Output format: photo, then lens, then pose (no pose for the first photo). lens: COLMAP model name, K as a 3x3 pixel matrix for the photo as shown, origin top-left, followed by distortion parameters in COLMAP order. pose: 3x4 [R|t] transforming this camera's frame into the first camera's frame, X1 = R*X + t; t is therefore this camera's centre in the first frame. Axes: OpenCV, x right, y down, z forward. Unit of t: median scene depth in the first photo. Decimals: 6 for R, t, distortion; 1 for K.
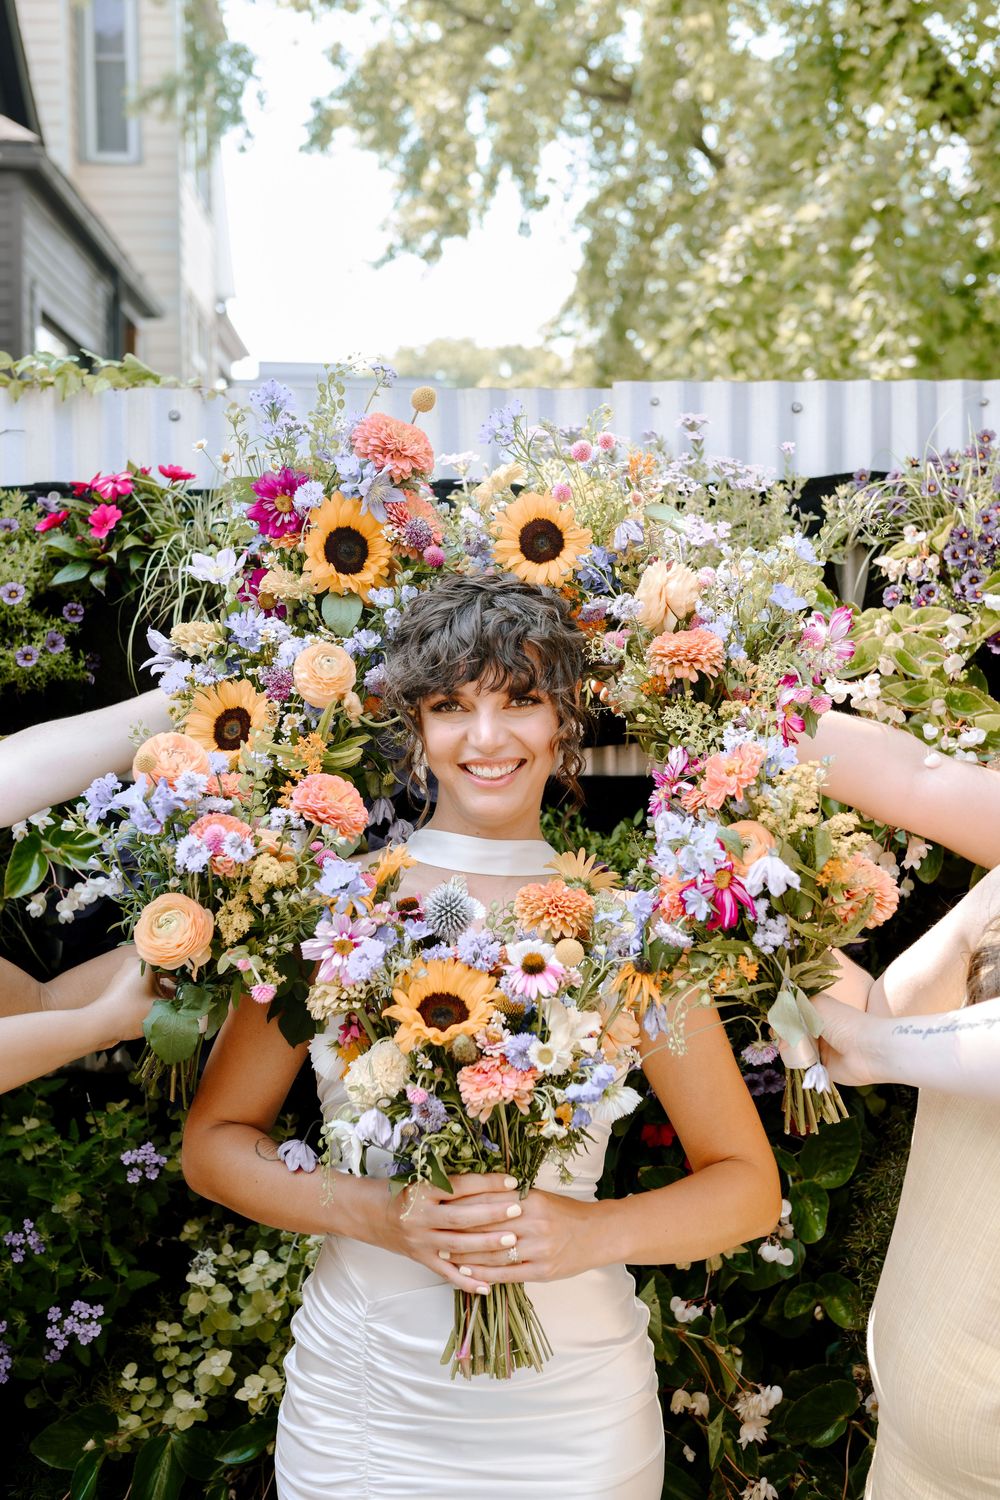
lens RADIAL K [[1682.9, 0, 500.0], [0, 1682.9, 750.0], [0, 0, 1]] dist [0.000862, 0.015589]
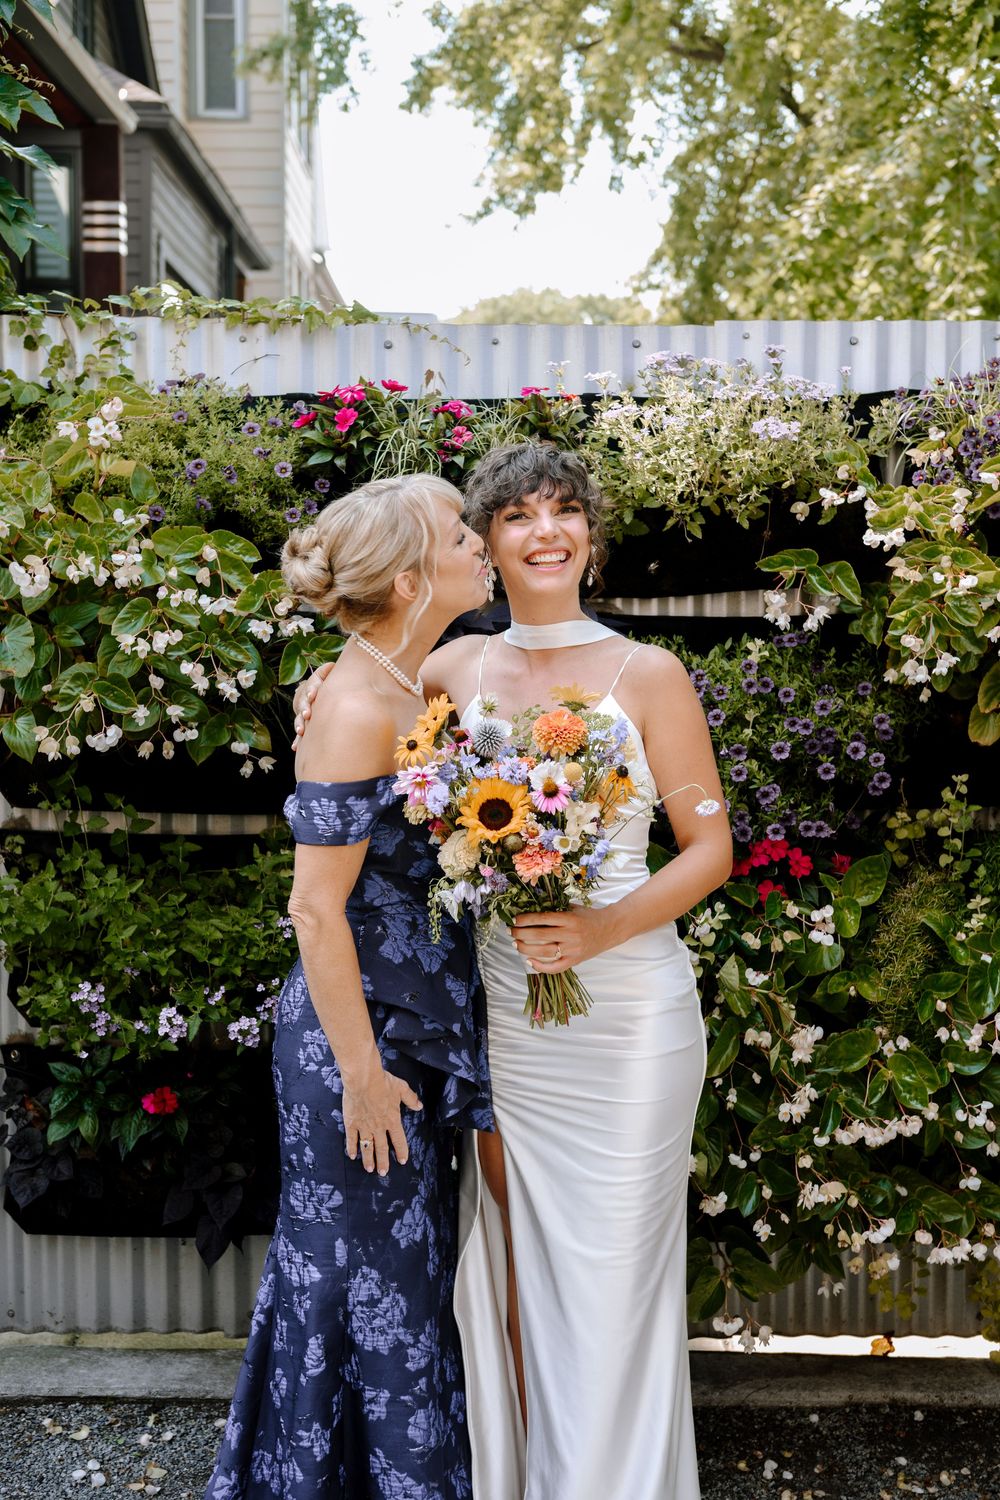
lens RADIAL K [[1672.7, 0, 483.3], [0, 1672.7, 747.3], [0, 0, 1]] dist [-0.003655, 0.035442]
pose [[0.998355, 0.016914, -0.054788, -0.030663], [-0.015444, 0.999512, 0.027155, 0.070419], [0.055220, -0.026265, 0.998129, -0.280285]]
